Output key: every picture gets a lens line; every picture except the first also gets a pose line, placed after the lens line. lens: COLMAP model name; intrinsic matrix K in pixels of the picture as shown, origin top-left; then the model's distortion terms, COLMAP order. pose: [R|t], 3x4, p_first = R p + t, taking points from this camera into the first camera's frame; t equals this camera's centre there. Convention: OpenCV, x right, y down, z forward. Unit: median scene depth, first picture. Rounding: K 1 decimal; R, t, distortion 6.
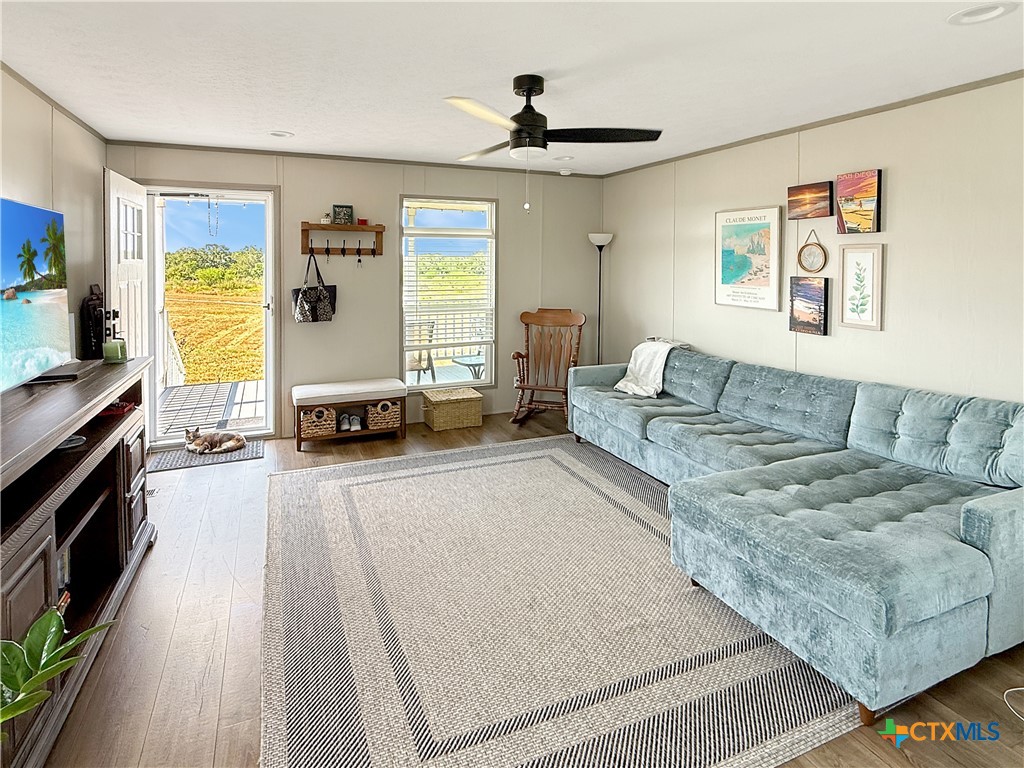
lens RADIAL K [[547.3, 0, 509.4], [0, 547.3, 353.6], [0, 0, 1]] dist [-0.002746, -0.000496]
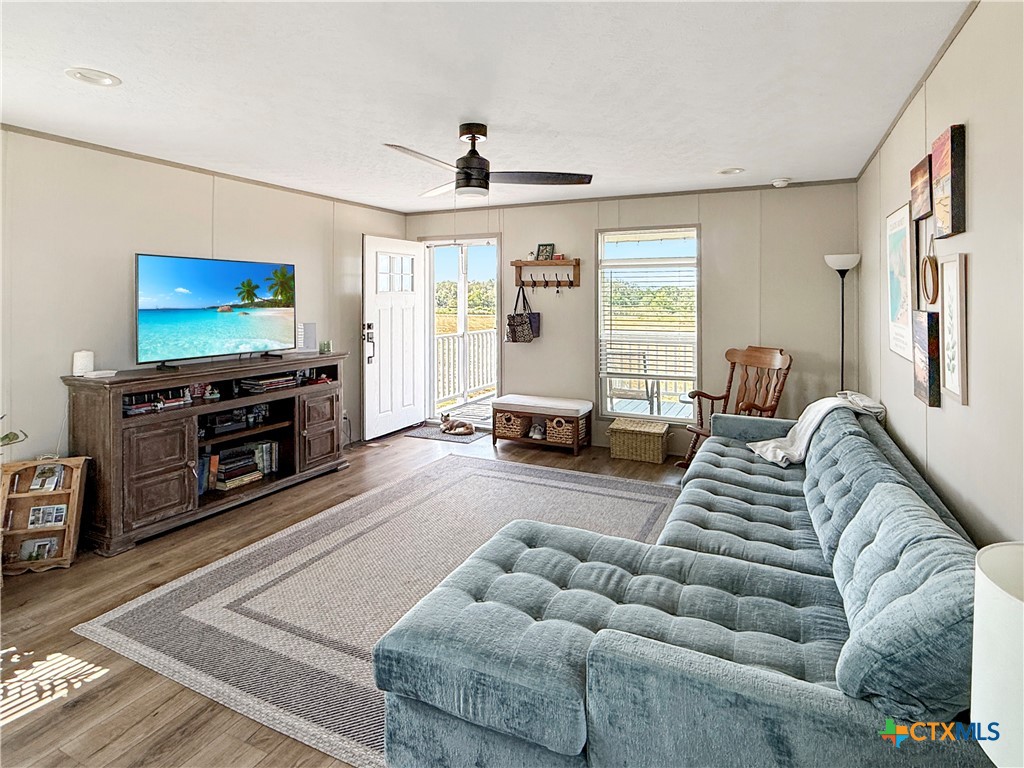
lens RADIAL K [[543.1, 0, 512.0], [0, 543.1, 384.0], [0, 0, 1]] dist [0.002803, 0.000594]
pose [[0.672414, 0.117522, -0.730786, 0.517255], [-0.120640, 0.991513, 0.048447, -0.023762], [0.730278, 0.055586, 0.680885, 0.179727]]
